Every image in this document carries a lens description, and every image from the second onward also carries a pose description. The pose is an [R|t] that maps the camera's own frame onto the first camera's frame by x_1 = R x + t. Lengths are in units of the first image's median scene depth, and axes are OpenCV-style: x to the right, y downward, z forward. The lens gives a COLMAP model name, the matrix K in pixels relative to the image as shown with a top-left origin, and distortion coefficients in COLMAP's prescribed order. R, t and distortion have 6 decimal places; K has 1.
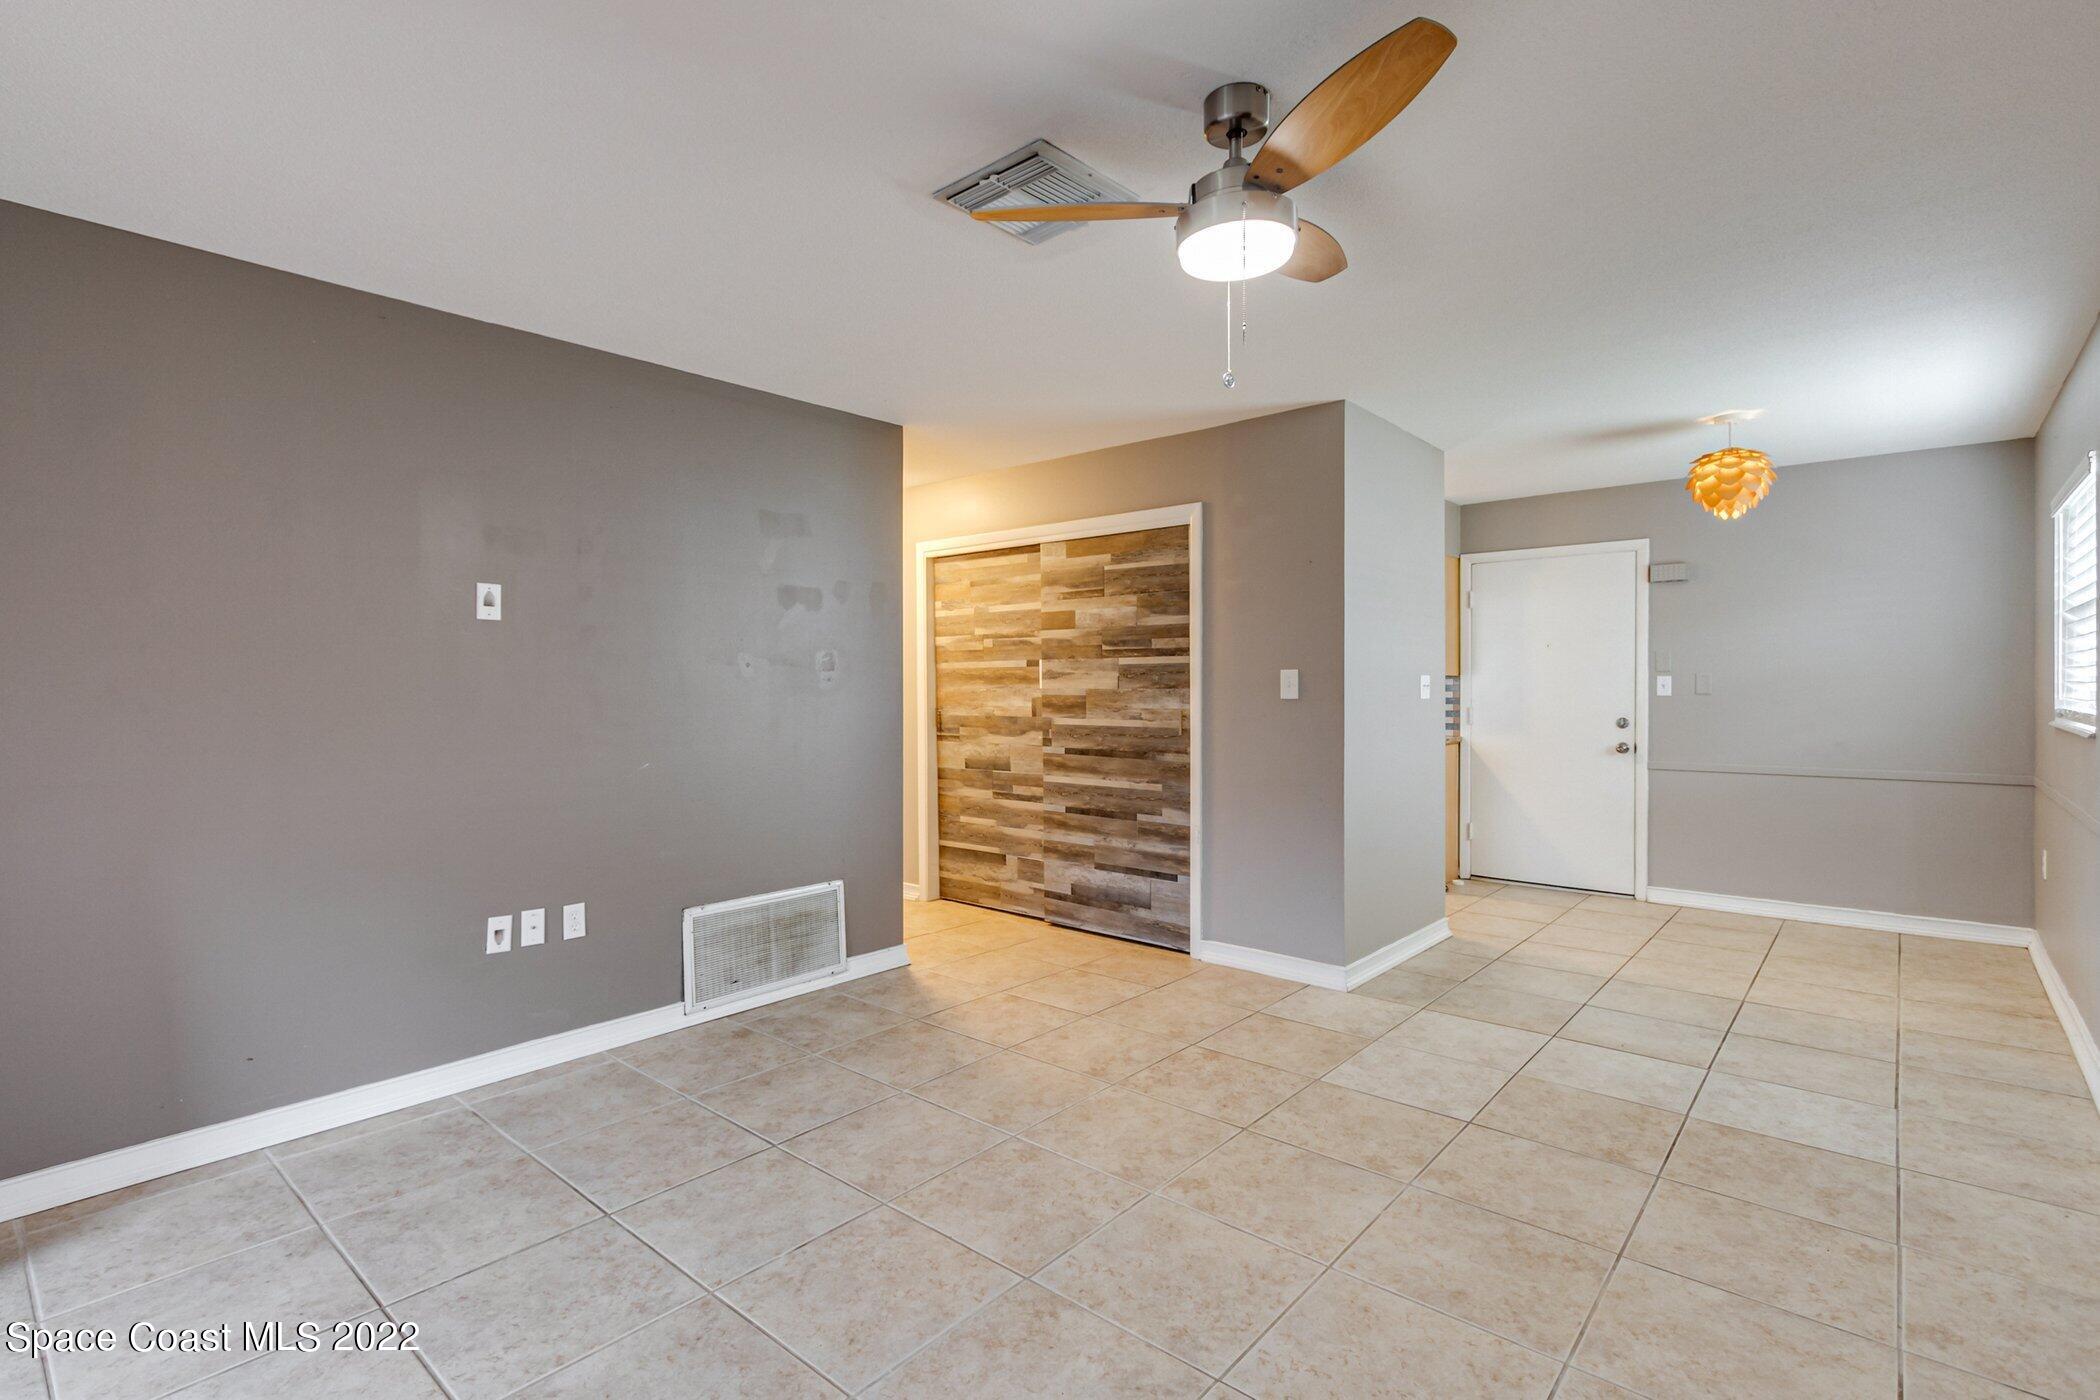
lens RADIAL K [[980.8, 0, 1038.1], [0, 980.8, 687.6], [0, 0, 1]] dist [0.001934, 0.000220]
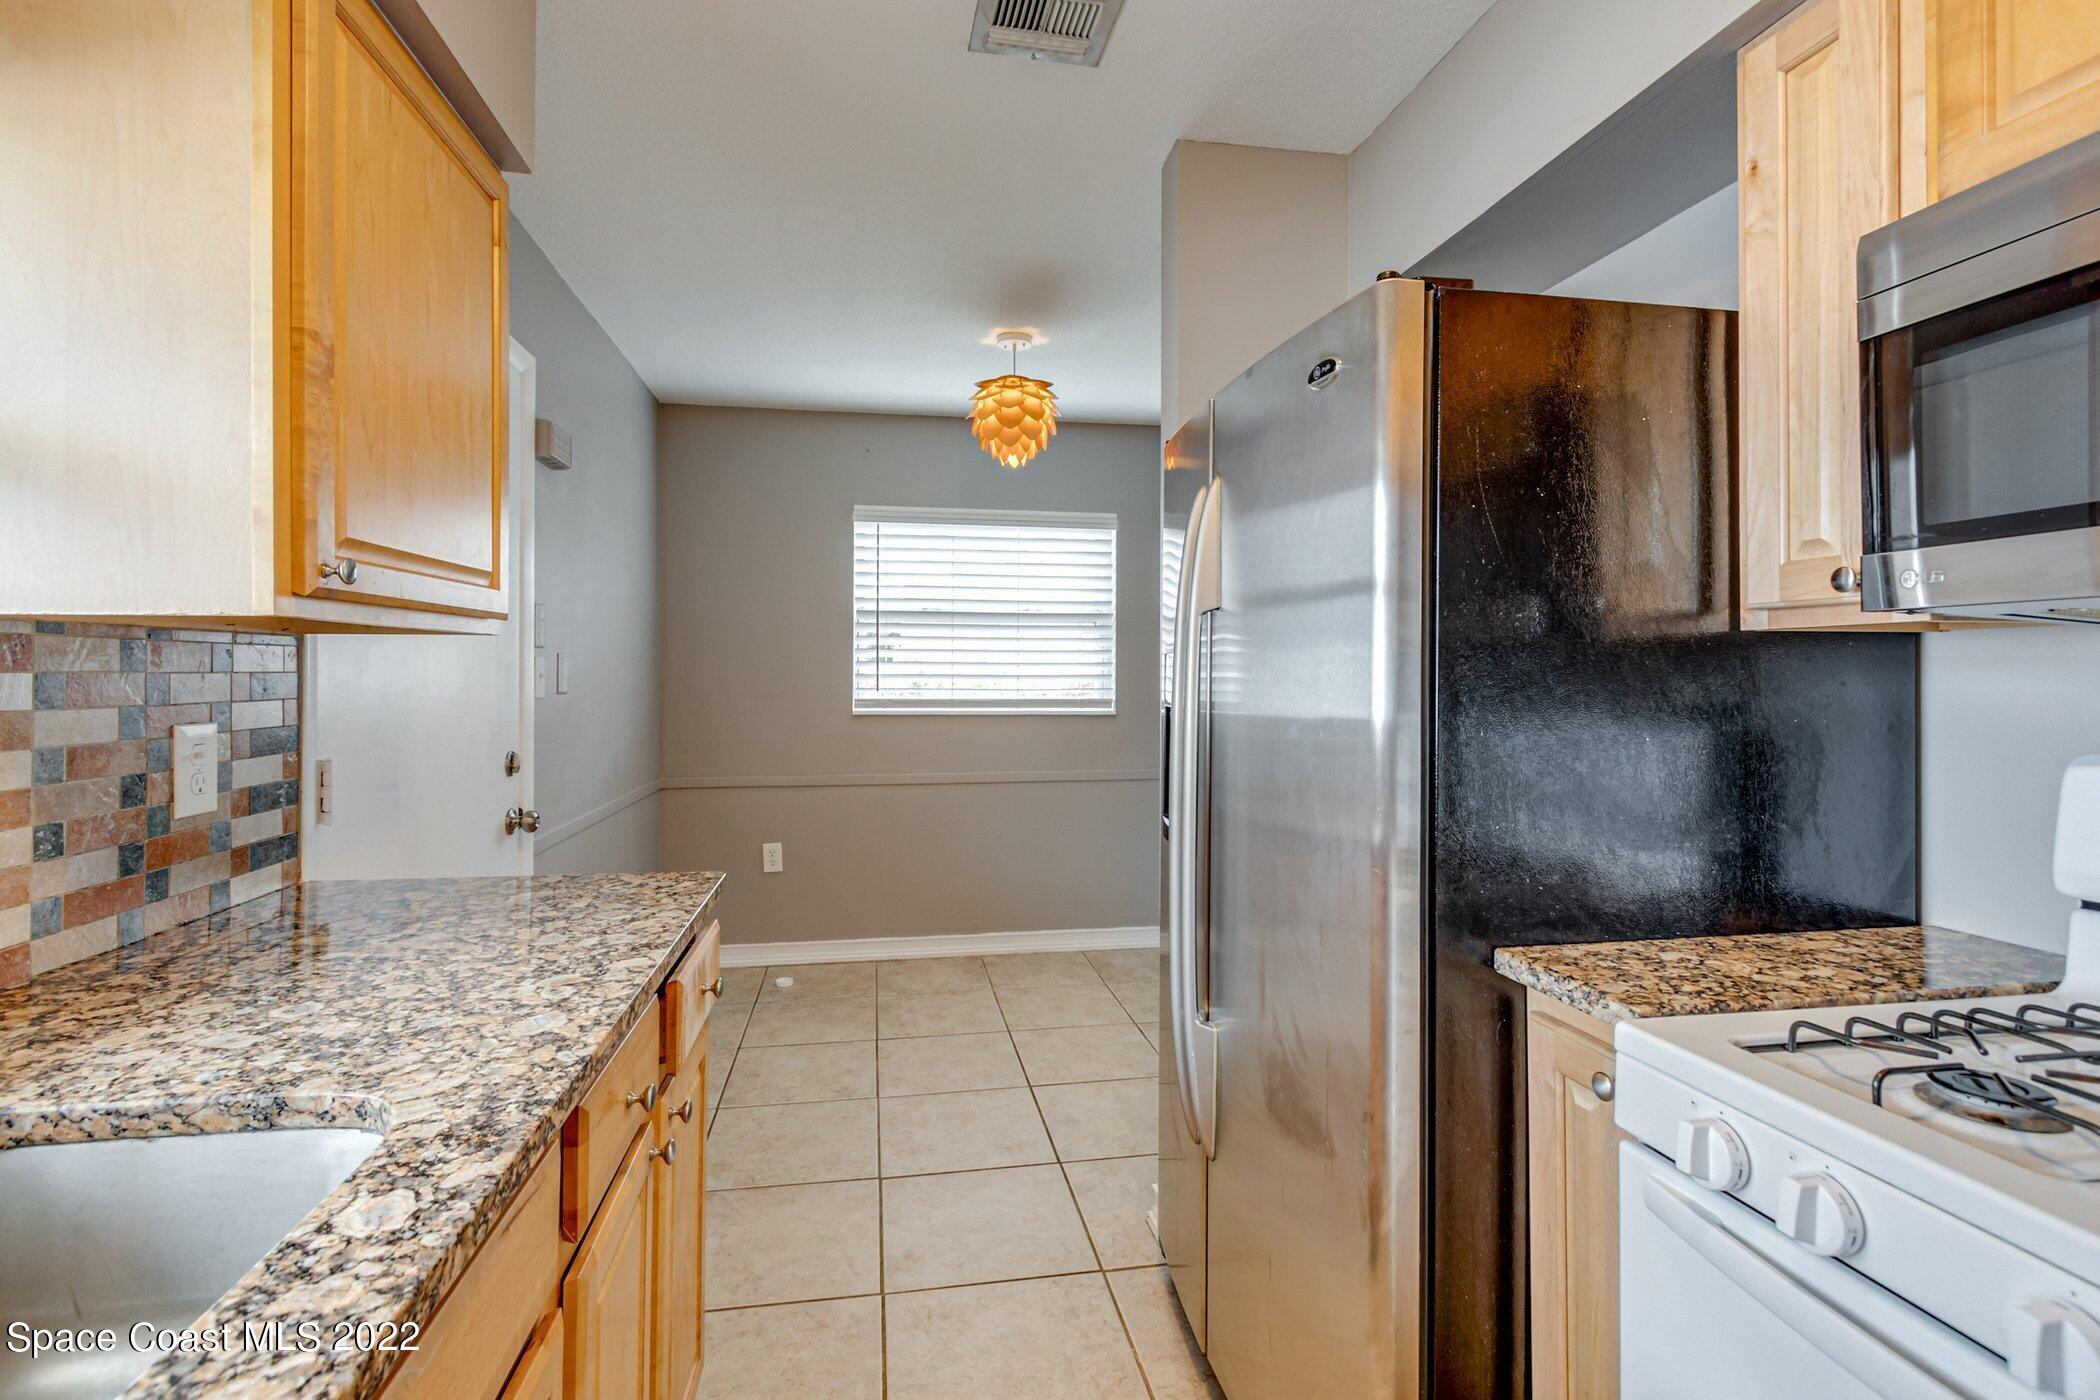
lens RADIAL K [[970.0, 0, 1035.4], [0, 970.0, 675.0], [0, 0, 1]] dist [0.005674, -0.000814]
pose [[-0.767381, 0.003313, 0.641182, 0.181232], [0.001432, 0.999993, -0.003453, -0.001786], [-0.641189, -0.001731, -0.767381, 1.505534]]
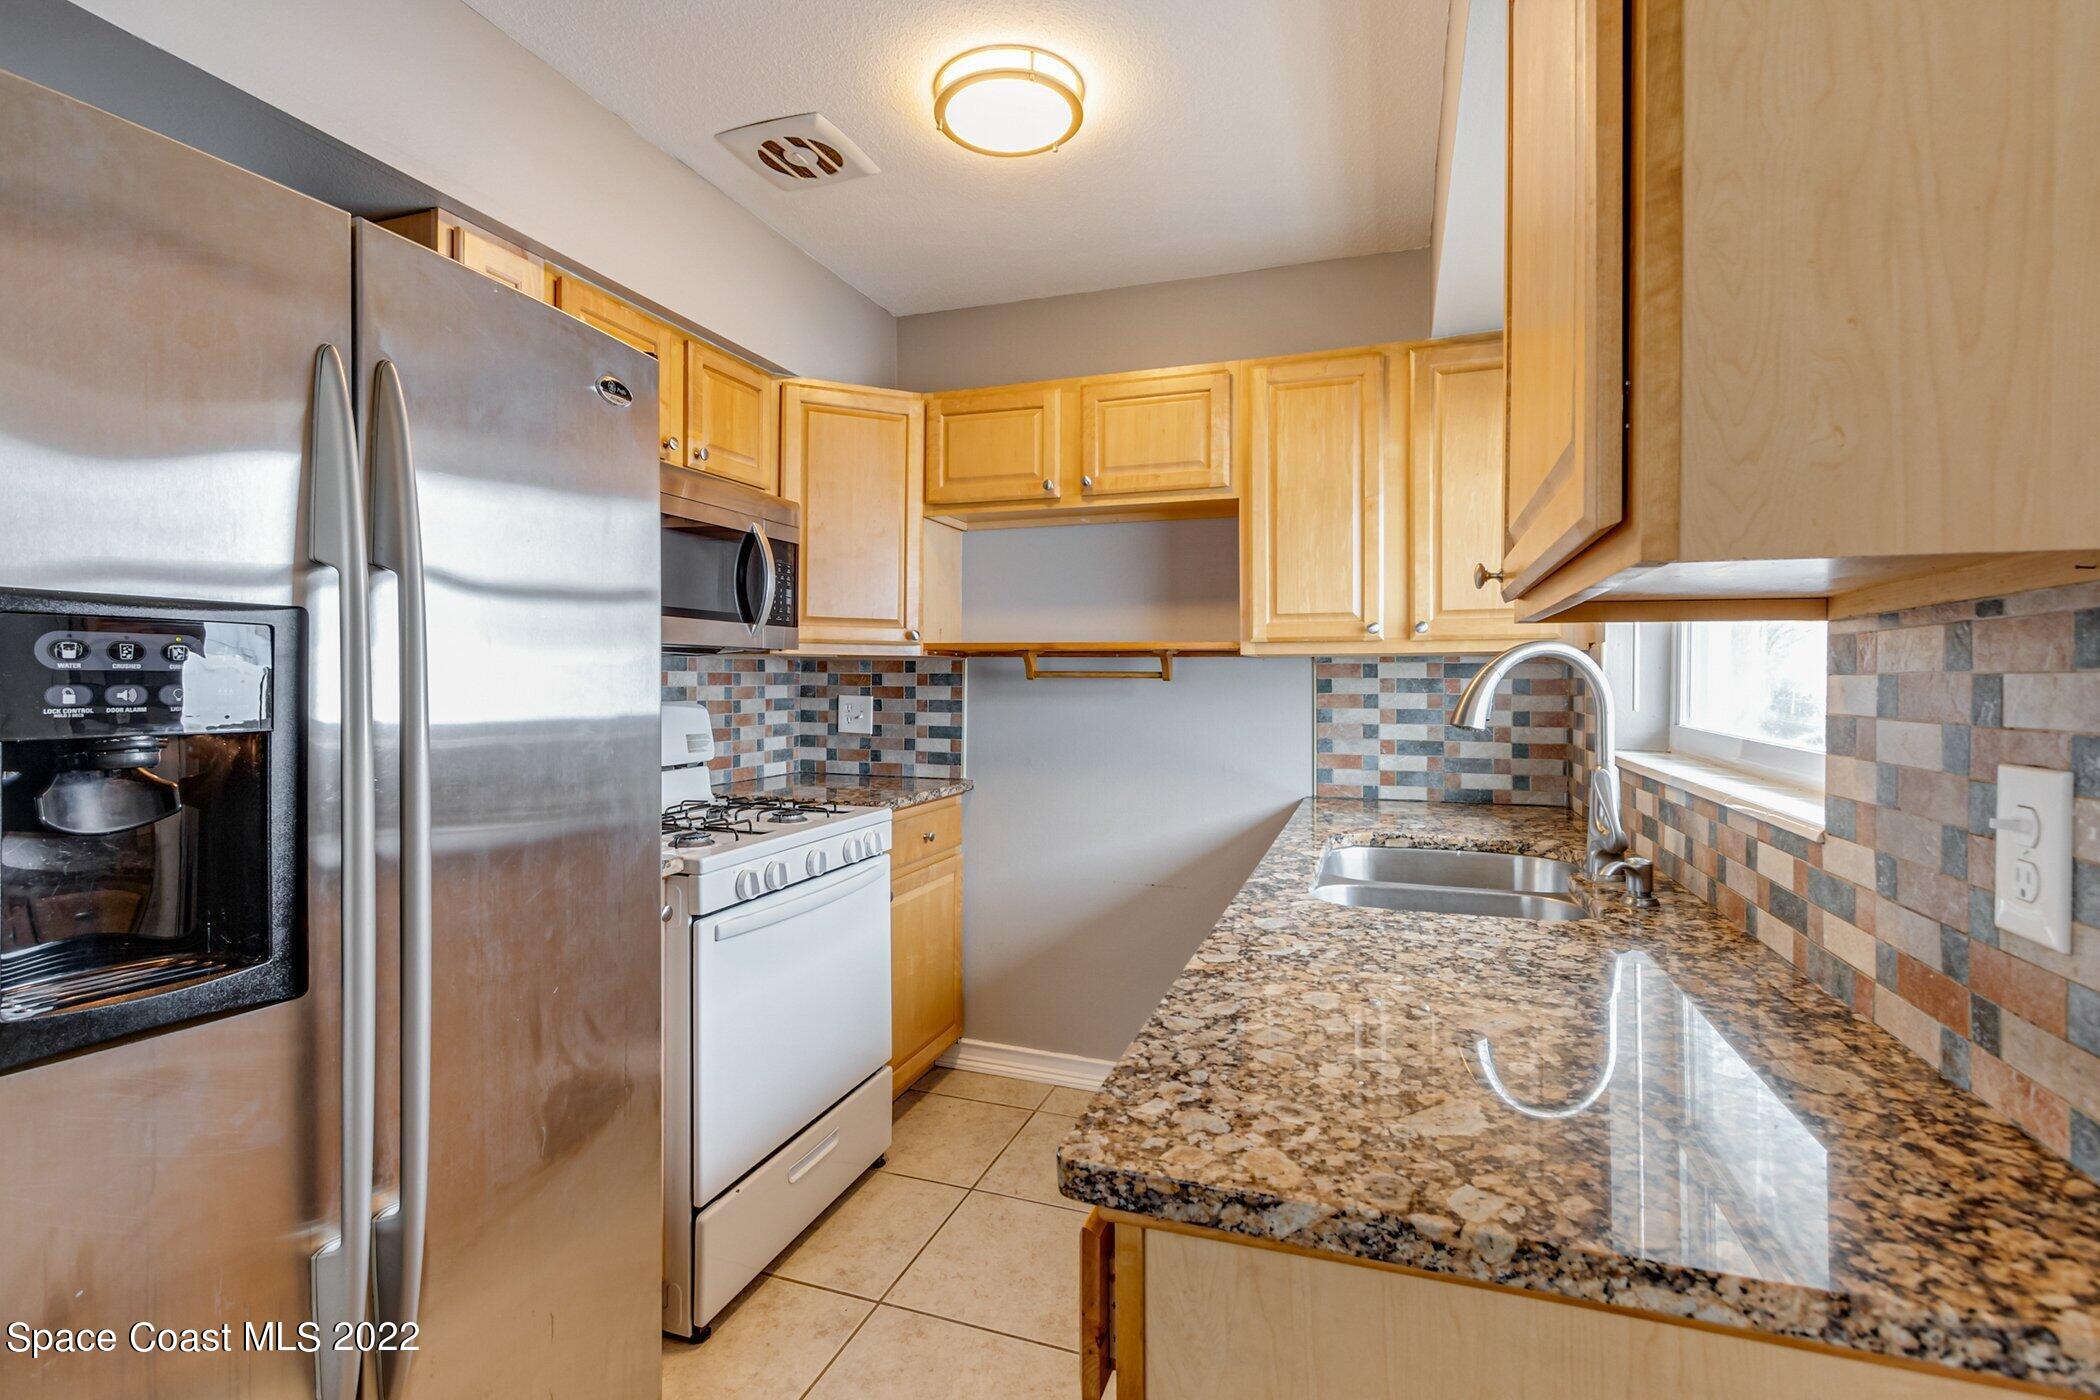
lens RADIAL K [[970.0, 0, 1035.4], [0, 970.0, 675.0], [0, 0, 1]] dist [0.005674, -0.000814]
pose [[0.358214, 0.001167, -0.933639, 0.651083], [-0.008557, 0.999961, -0.002034, -0.001545], [0.933600, 0.008718, 0.358210, 1.238036]]
